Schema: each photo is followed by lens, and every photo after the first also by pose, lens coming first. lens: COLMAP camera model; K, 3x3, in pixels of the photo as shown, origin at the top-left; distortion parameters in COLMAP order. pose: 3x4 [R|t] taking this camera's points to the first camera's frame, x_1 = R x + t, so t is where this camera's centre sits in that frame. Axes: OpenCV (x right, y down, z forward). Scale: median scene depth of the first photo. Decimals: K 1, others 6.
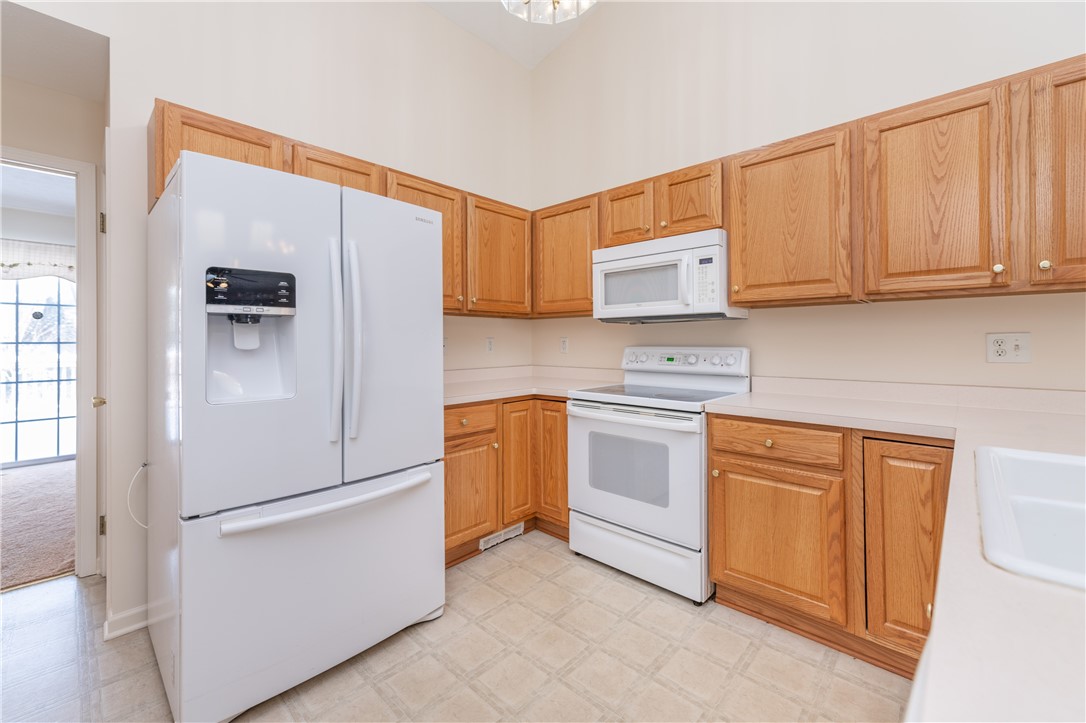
lens RADIAL K [[447.1, 0, 532.9], [0, 447.1, 341.7], [0, 0, 1]] dist [0.002011, 0.000692]
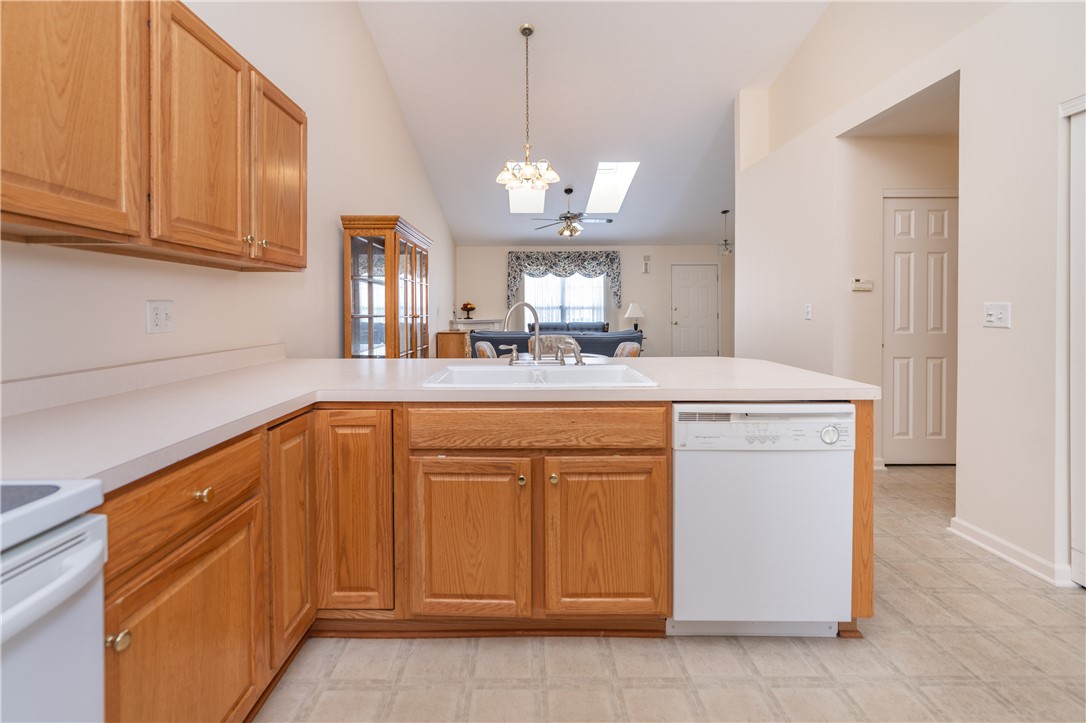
lens RADIAL K [[447.1, 0, 523.7], [0, 447.1, 315.2], [0, 0, 1]] dist [0.002011, 0.000692]
pose [[-0.691382, -0.004727, 0.722474, -0.101127], [0.006313, 0.999901, 0.012584, 0.003258], [-0.722461, 0.013261, -0.691284, 0.875259]]
